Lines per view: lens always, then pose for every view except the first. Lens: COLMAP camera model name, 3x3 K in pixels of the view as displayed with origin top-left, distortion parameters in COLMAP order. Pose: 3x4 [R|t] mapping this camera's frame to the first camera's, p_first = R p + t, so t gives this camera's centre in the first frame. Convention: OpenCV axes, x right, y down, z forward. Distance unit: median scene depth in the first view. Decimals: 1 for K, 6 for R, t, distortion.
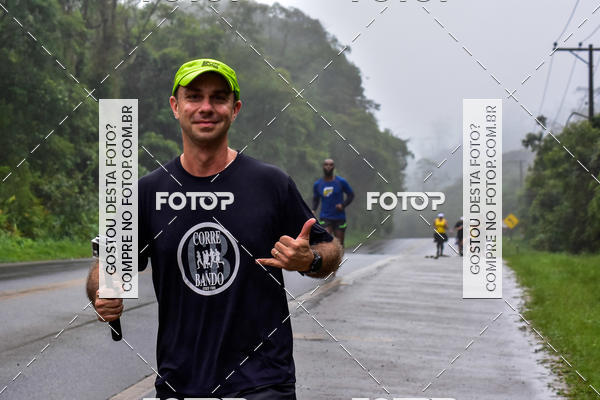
lens RADIAL K [[1765.4, 0, 300.0], [0, 1765.4, 200.0], [0, 0, 1]] dist [0.123651, 1.061323]
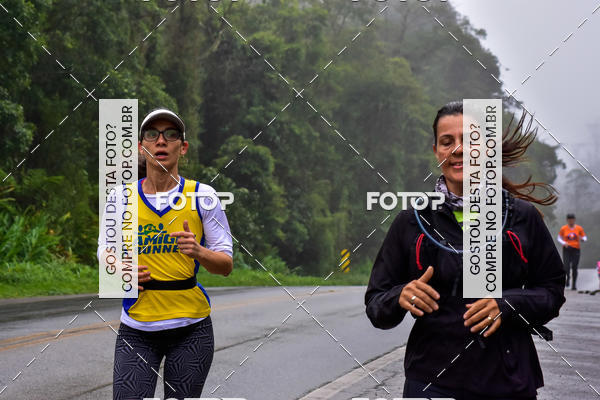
lens RADIAL K [[1846.2, 0, 316.4], [0, 1846.2, 199.2], [0, 0, 1]] dist [0.529708, -1.291488]
pose [[0.997352, 0.004582, -0.072578, 0.013762], [-0.005896, 0.999822, -0.017903, 0.006004], [0.072483, 0.018283, 0.997202, 0.152663]]
